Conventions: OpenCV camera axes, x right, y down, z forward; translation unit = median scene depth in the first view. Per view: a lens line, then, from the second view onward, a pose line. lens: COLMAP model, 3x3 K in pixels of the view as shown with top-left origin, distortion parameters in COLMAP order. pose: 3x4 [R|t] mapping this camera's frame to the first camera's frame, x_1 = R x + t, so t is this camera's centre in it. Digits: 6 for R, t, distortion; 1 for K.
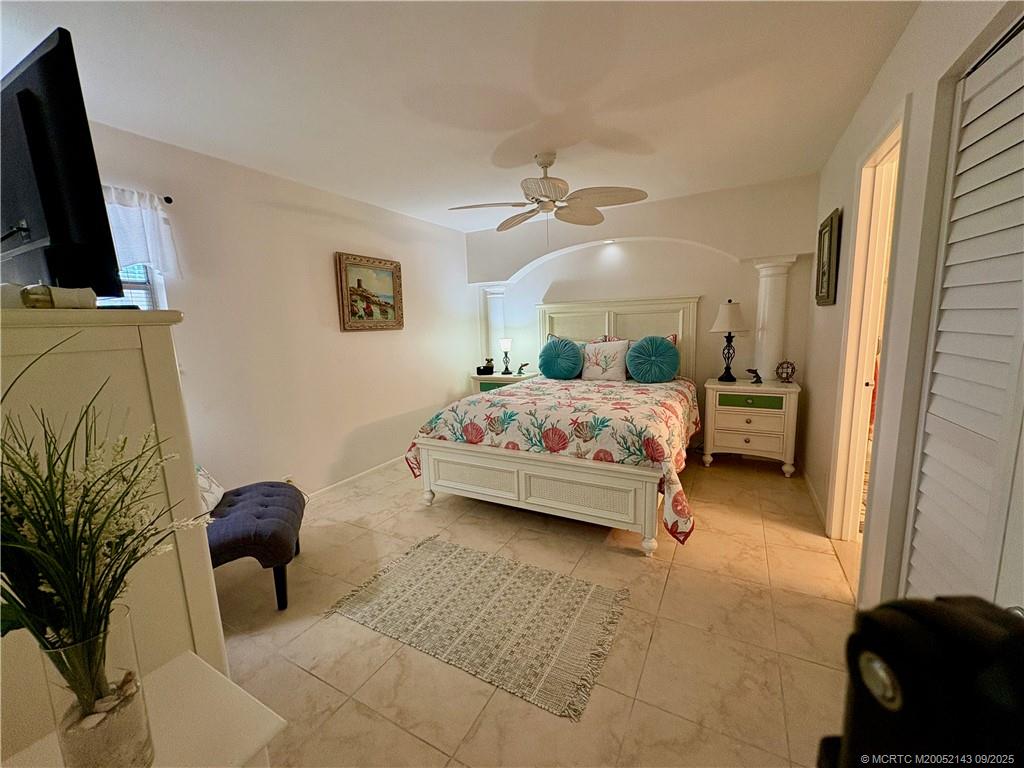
lens RADIAL K [[408.3, 0, 512.0], [0, 408.3, 384.0], [0, 0, 1]] dist [0.001577, -0.000032]
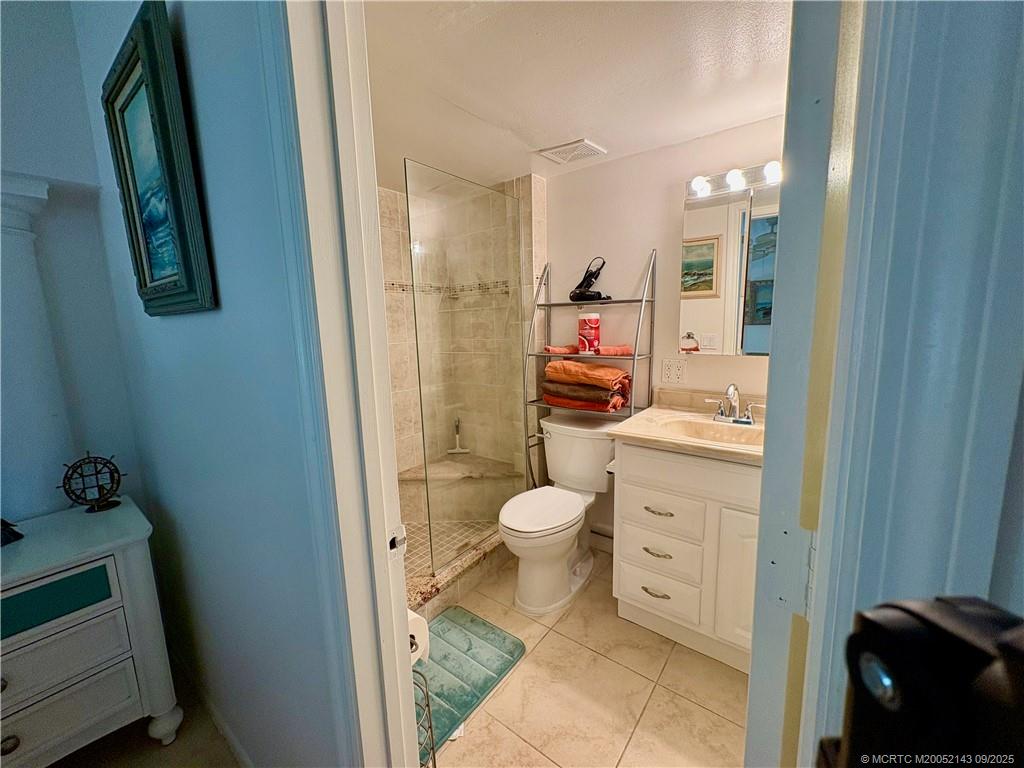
lens RADIAL K [[408.3, 0, 512.0], [0, 408.3, 384.0], [0, 0, 1]] dist [0.001577, -0.000032]
pose [[0.165504, -0.113176, 0.979694, 0.377859], [0.169629, 0.981856, 0.084769, -0.093112], [-0.971512, 0.152154, 0.181699, 0.546583]]
